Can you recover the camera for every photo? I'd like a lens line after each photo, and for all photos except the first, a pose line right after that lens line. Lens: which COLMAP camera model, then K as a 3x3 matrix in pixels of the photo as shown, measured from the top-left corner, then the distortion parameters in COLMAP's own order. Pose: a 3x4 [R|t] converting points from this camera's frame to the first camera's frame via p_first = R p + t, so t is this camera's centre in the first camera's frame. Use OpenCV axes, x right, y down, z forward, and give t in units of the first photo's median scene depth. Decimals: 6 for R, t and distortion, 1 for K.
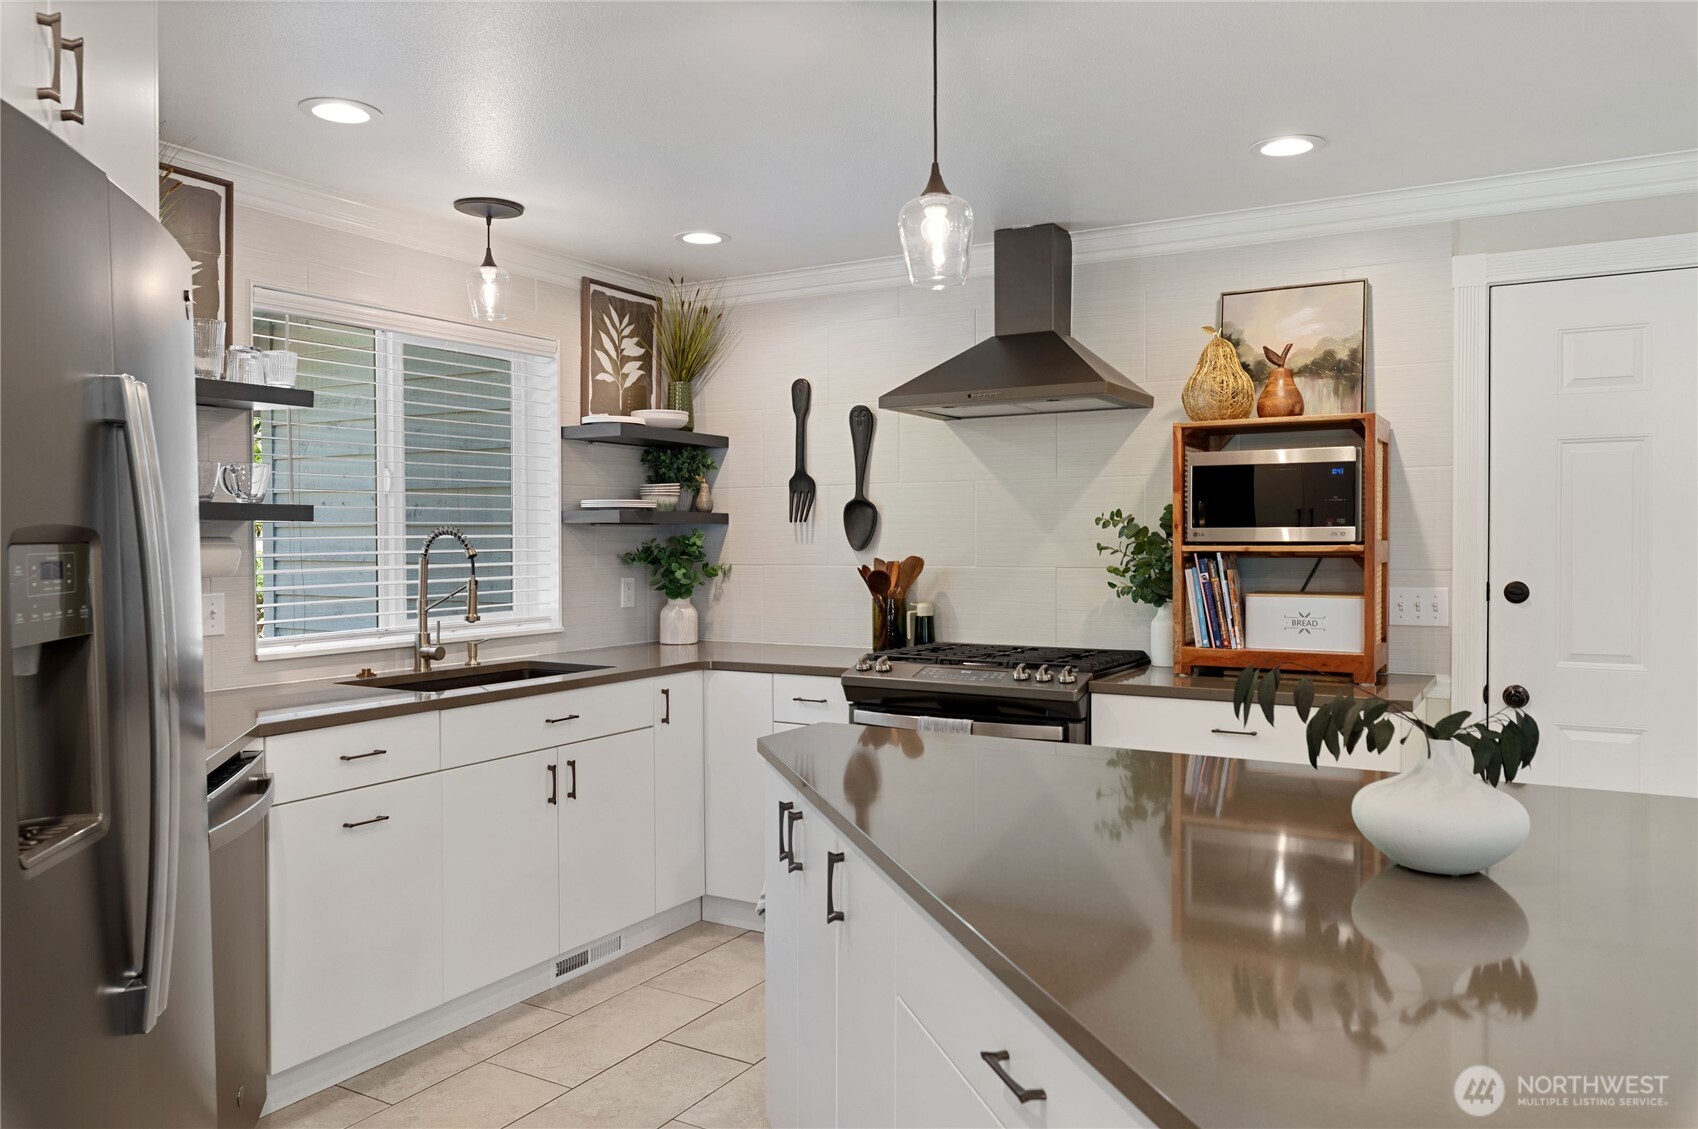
lens RADIAL K [[1211.8, 0, 863.4], [0, 1211.8, 557.5], [0, 0, 1]] dist [-0.005184, 0.001797]
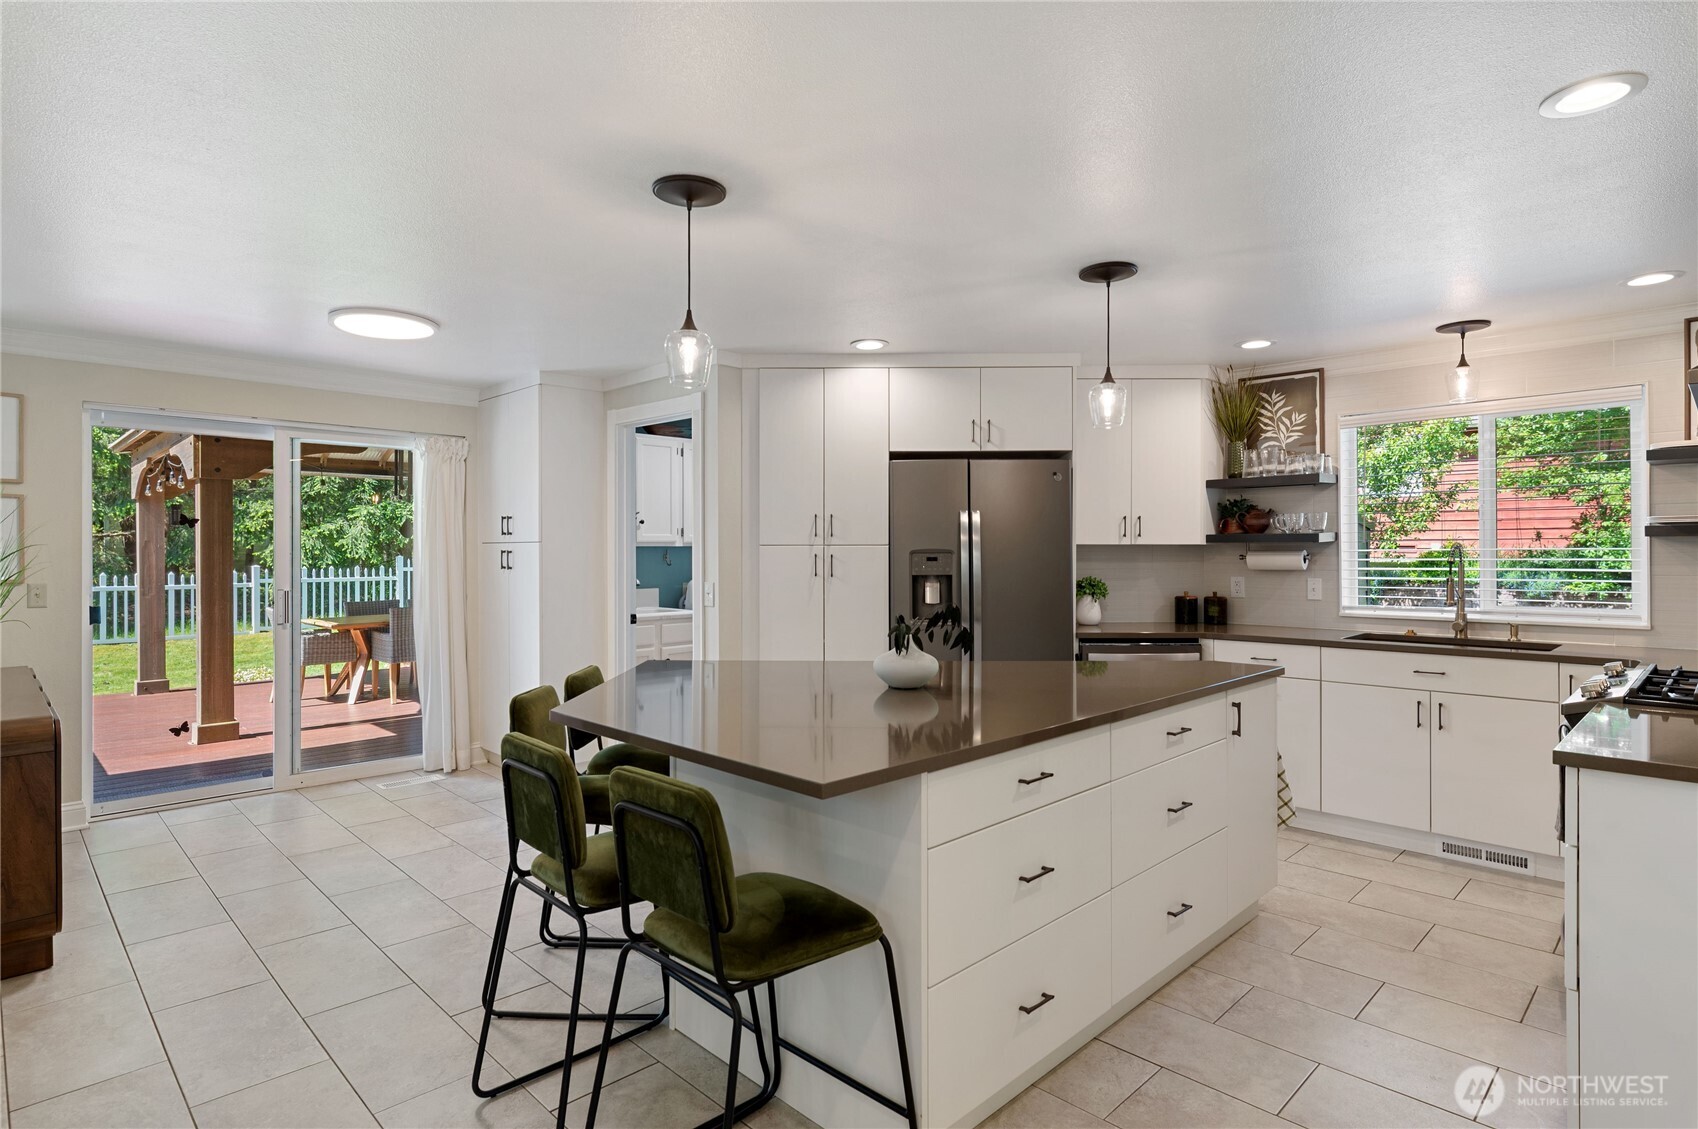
lens RADIAL K [[888.5, 0, 845.6], [0, 888.5, 551.2], [0, 0, 1]] dist [0.002046, 0.000278]
pose [[-0.258440, 0.001648, -0.966026, 0.905389], [-0.012850, 0.999904, 0.005144, -0.010796], [0.965942, 0.013743, -0.258394, 0.540239]]
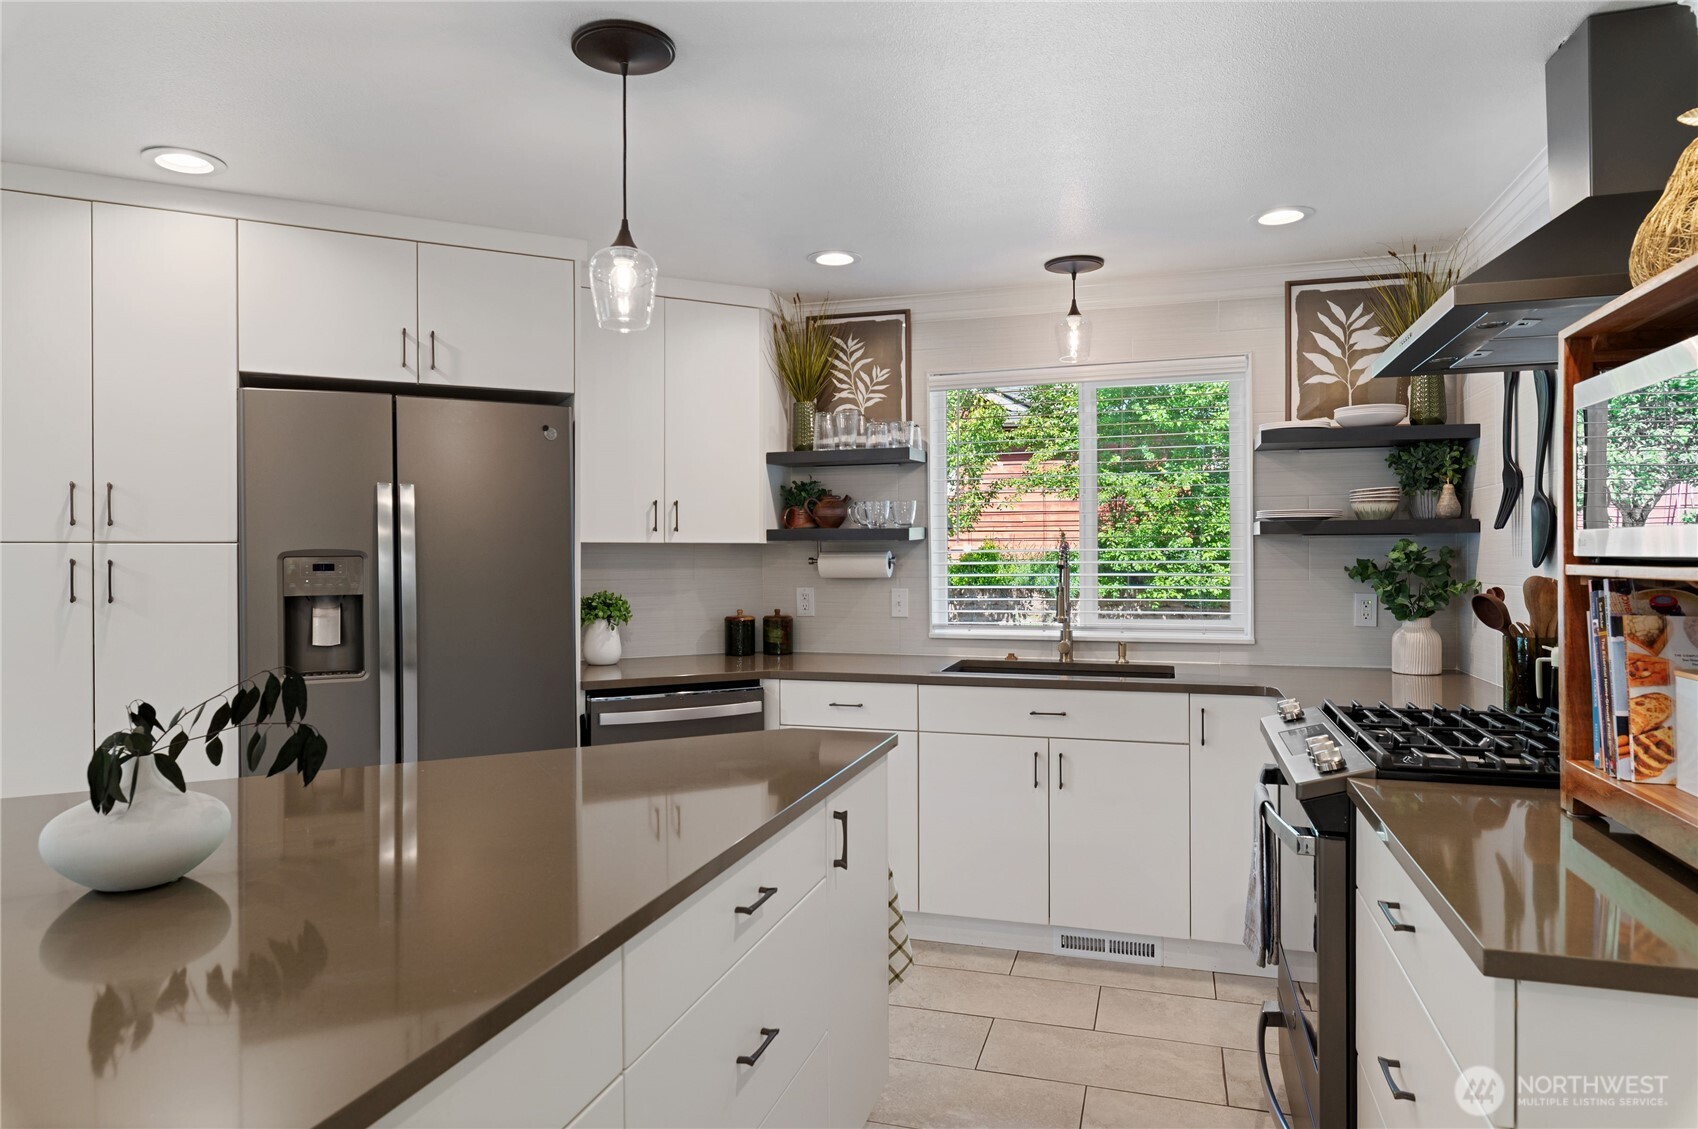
lens RADIAL K [[1031.5, 0, 844.8], [0, 1031.5, 553.3], [0, 0, 1]] dist [0.001524, -0.000564]
pose [[0.221666, 0.001026, -0.975122, 0.582848], [-0.011770, 0.999929, -0.001623, -0.009581], [0.975052, 0.011837, 0.221662, 0.555171]]
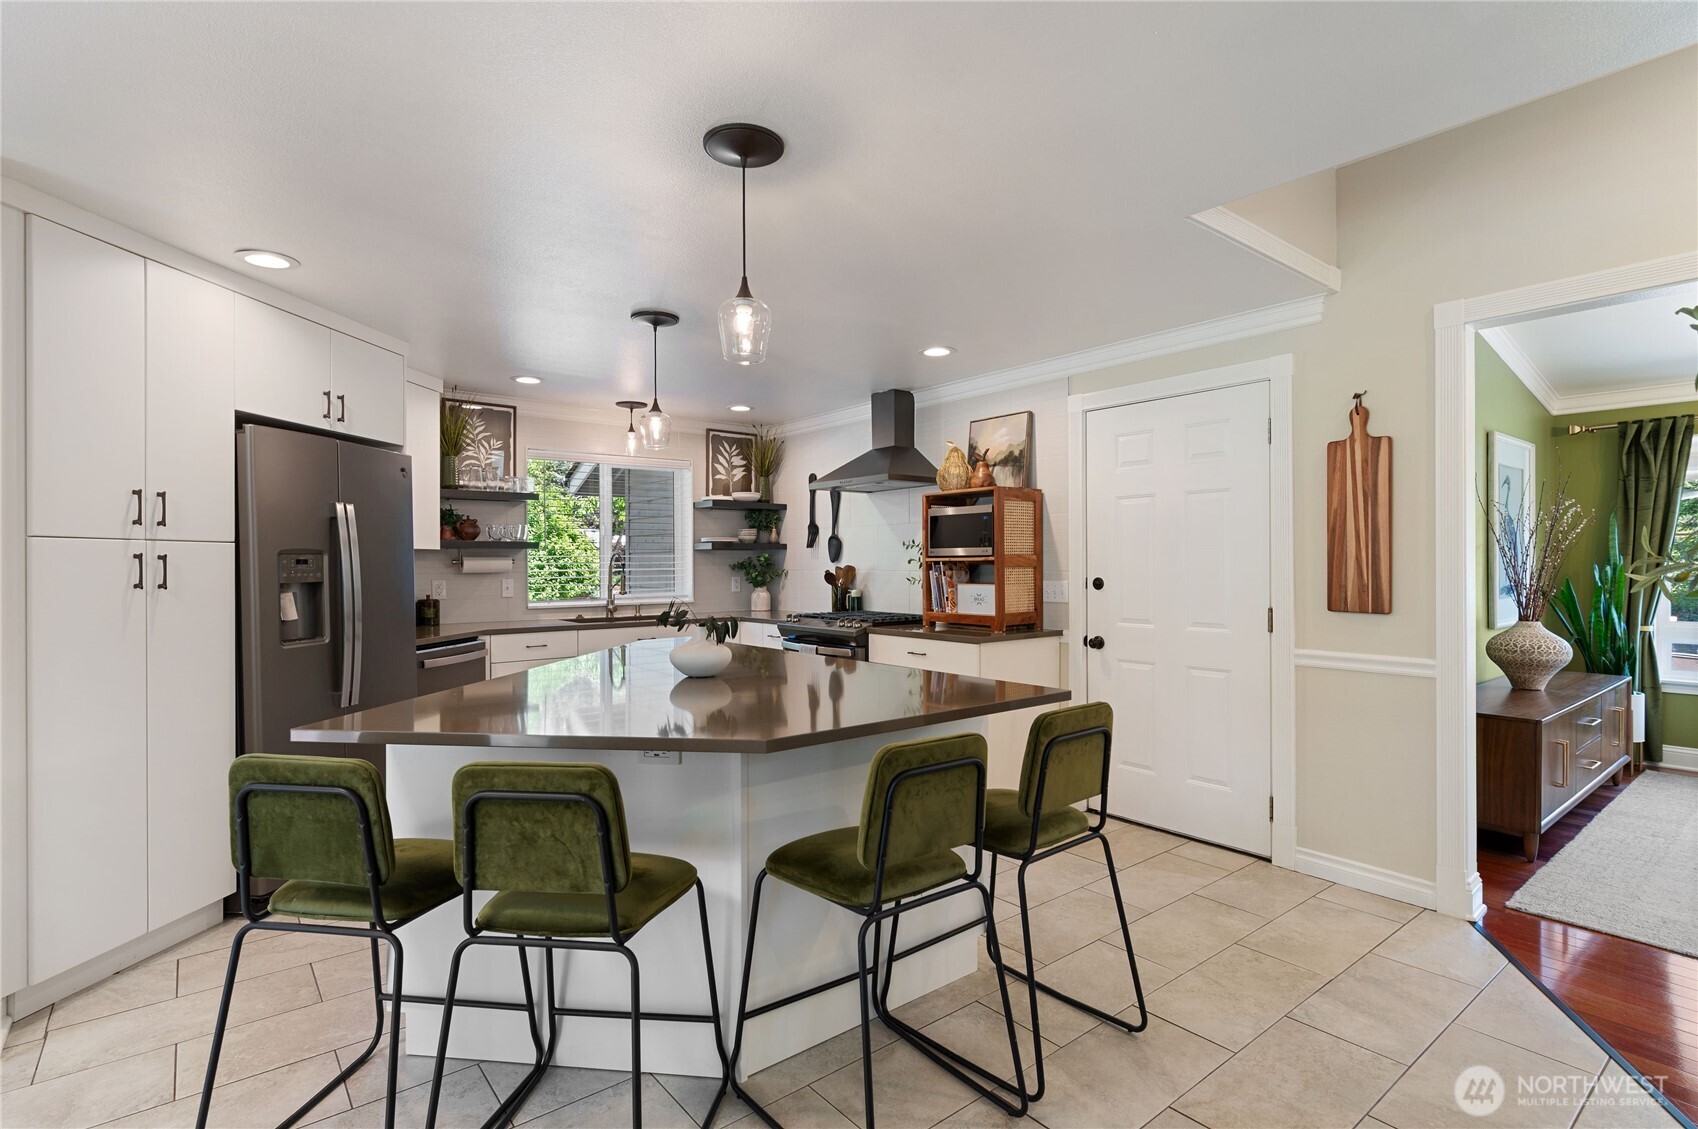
lens RADIAL K [[816.4, 0, 853.2], [0, 816.4, 562.5], [0, 0, 1]] dist [0.005904, -0.001312]
pose [[0.933991, -0.002500, -0.357288, 0.569676], [-0.002946, 0.999888, -0.014696, 0.015010], [0.357284, 0.014778, 0.933879, -0.219222]]
